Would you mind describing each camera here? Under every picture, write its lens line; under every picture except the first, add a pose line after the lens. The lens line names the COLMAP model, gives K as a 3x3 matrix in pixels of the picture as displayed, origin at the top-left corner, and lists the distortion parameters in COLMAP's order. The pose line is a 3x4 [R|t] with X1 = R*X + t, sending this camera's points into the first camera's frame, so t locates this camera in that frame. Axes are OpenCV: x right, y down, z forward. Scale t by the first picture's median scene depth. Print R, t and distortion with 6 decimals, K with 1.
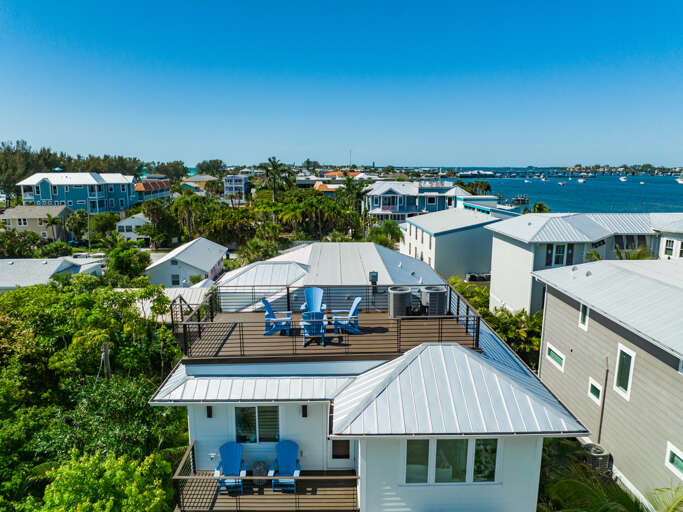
lens RADIAL K [[474.5, 0, 341.5], [0, 474.5, 256.0], [0, 0, 1]] dist [-0.041196, 0.000366]
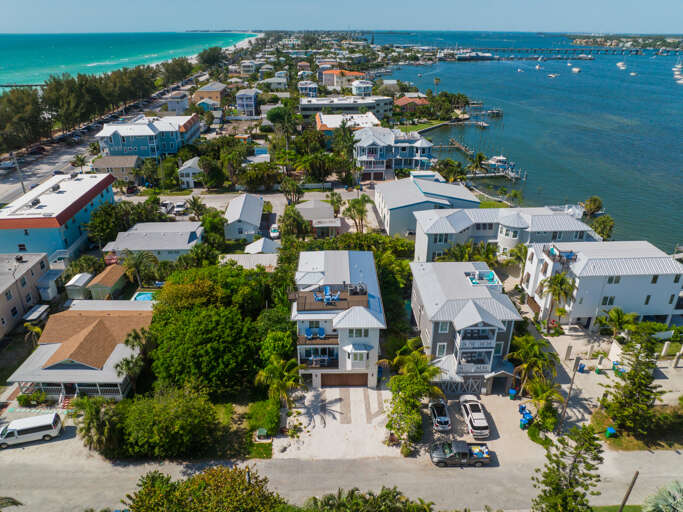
lens RADIAL K [[474.5, 0, 341.5], [0, 474.5, 256.0], [0, 0, 1]] dist [-0.041196, 0.000366]
pose [[0.999986, 0.002573, 0.004605, 0.034399], [-0.003712, 0.963541, 0.267535, -1.162908], [-0.003748, -0.267548, 0.963537, -2.478720]]
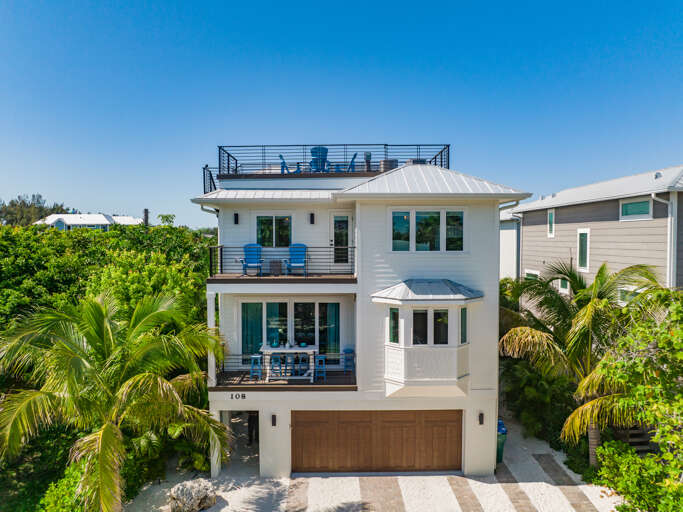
lens RADIAL K [[474.5, 0, 341.5], [0, 474.5, 256.0], [0, 0, 1]] dist [-0.041196, 0.000366]
pose [[0.999995, -0.000580, -0.002982, 0.002880], [0.000132, 0.988949, -0.148258, 0.534294], [0.003035, 0.148257, 0.988944, -0.202212]]
